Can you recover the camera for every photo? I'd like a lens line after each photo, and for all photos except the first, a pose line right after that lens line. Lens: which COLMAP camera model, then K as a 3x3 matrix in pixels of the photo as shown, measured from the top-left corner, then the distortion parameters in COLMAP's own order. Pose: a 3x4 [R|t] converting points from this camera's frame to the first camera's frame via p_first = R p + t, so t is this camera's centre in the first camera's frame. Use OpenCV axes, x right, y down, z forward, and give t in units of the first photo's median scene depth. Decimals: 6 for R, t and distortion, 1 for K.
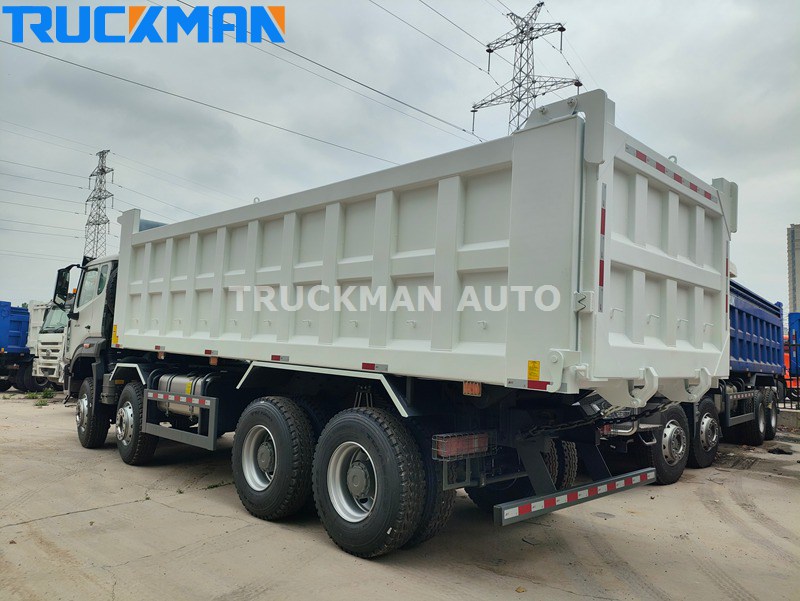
lens RADIAL K [[595.2, 0, 400.0], [0, 595.2, 300.5], [0, 0, 1]] dist [0.039339, -0.006966]
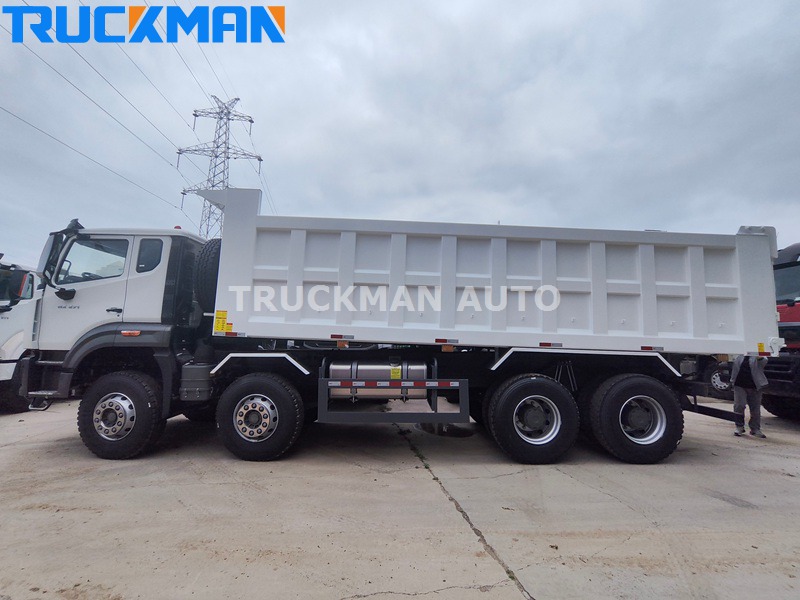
lens RADIAL K [[366.4, 0, 400.0], [0, 366.4, 300.0], [0, 0, 1]] dist [-0.018400, 0.000244]
pose [[0.690694, 0.057712, 0.720841, -0.988992], [-0.058531, 0.998001, -0.023819, 0.032480], [-0.720775, -0.025740, 0.692691, 0.632412]]
